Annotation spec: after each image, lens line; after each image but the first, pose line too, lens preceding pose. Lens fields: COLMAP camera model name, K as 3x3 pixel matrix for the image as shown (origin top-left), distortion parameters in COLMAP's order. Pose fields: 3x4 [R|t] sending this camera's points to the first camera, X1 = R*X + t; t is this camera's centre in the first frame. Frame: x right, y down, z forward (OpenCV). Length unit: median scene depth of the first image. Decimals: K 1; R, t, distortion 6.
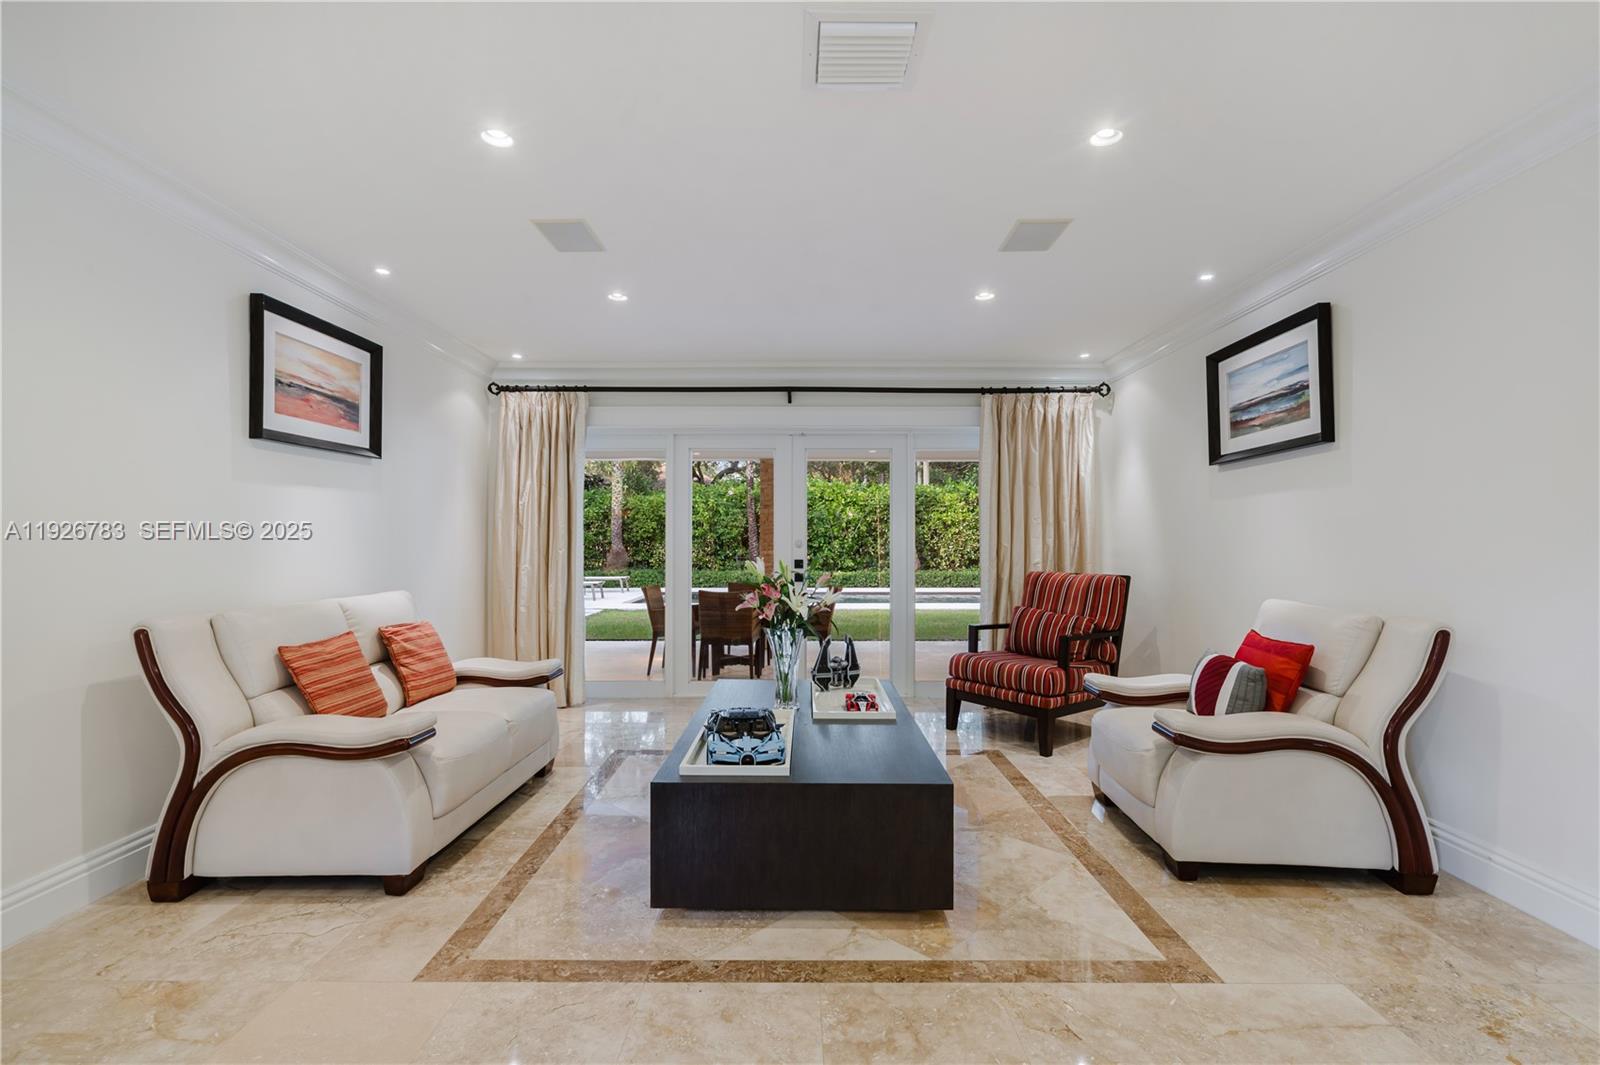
lens RADIAL K [[726.6, 0, 802.0], [0, 726.6, 538.1], [0, 0, 1]] dist [-0.006387, 0.002526]
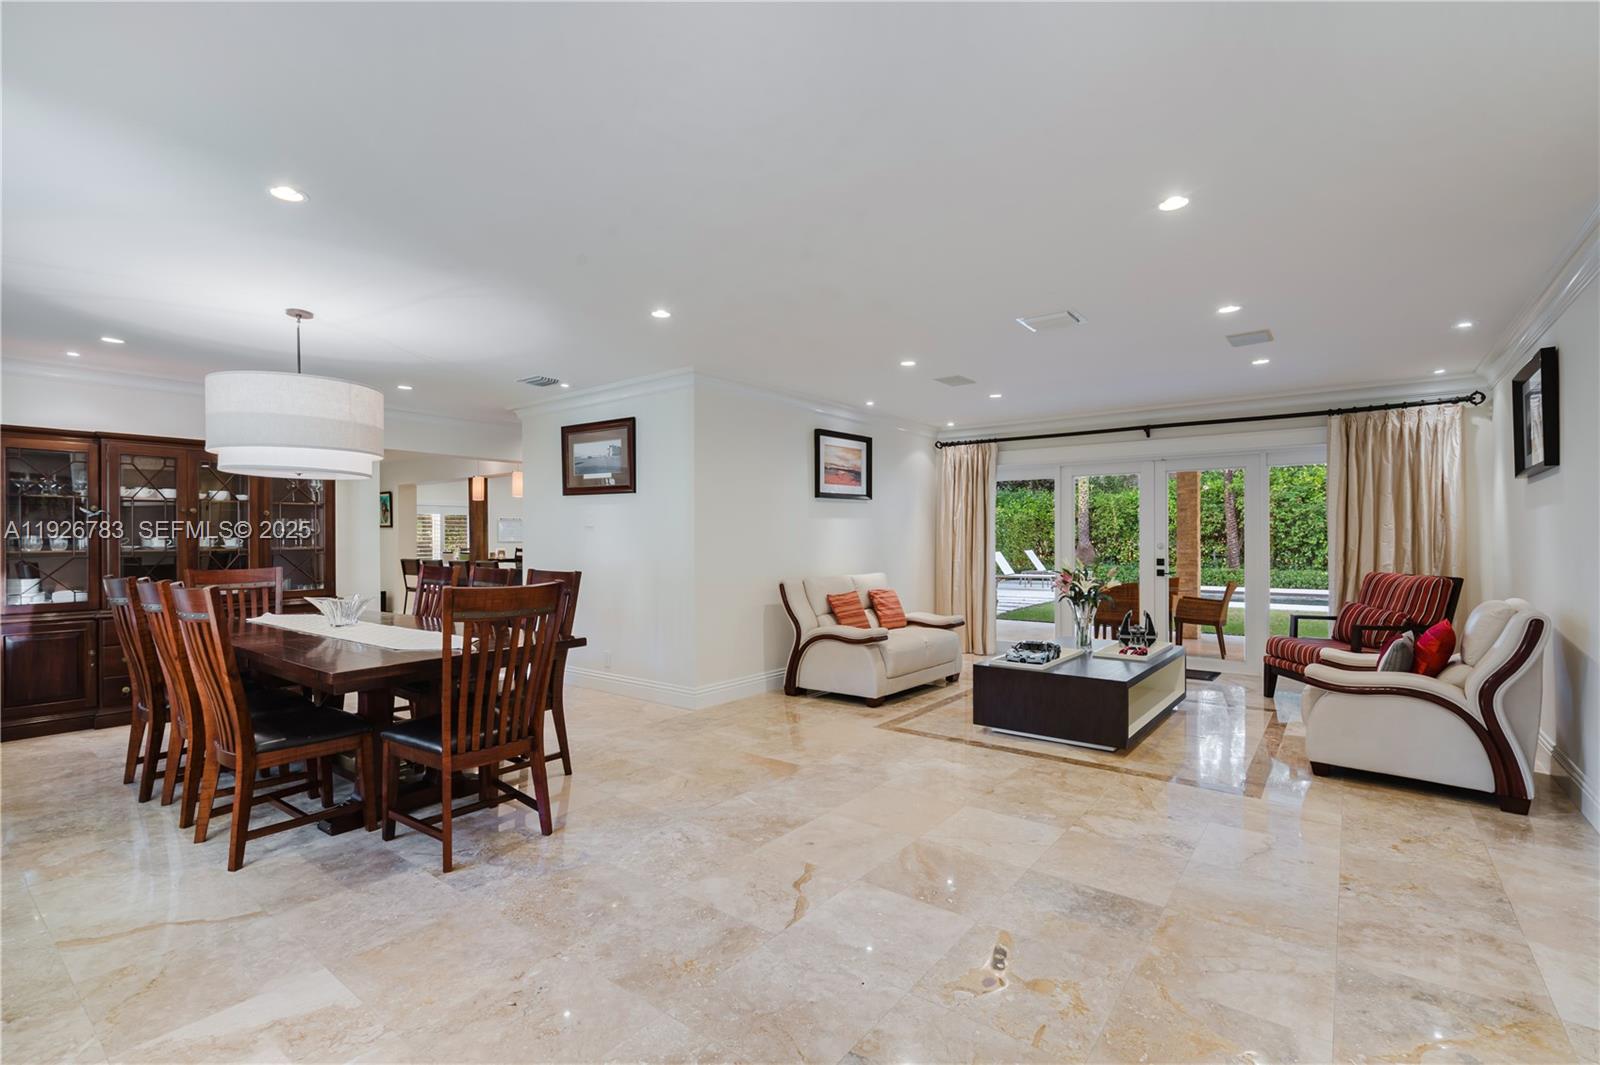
lens RADIAL K [[726.6, 0, 785.1], [0, 726.6, 536.9], [0, 0, 1]] dist [-0.006387, 0.002526]
pose [[0.779344, -0.004149, -0.626583, 0.479504], [0.007440, 0.999969, 0.002633, -0.028857], [0.626552, -0.006713, 0.779351, -0.681933]]
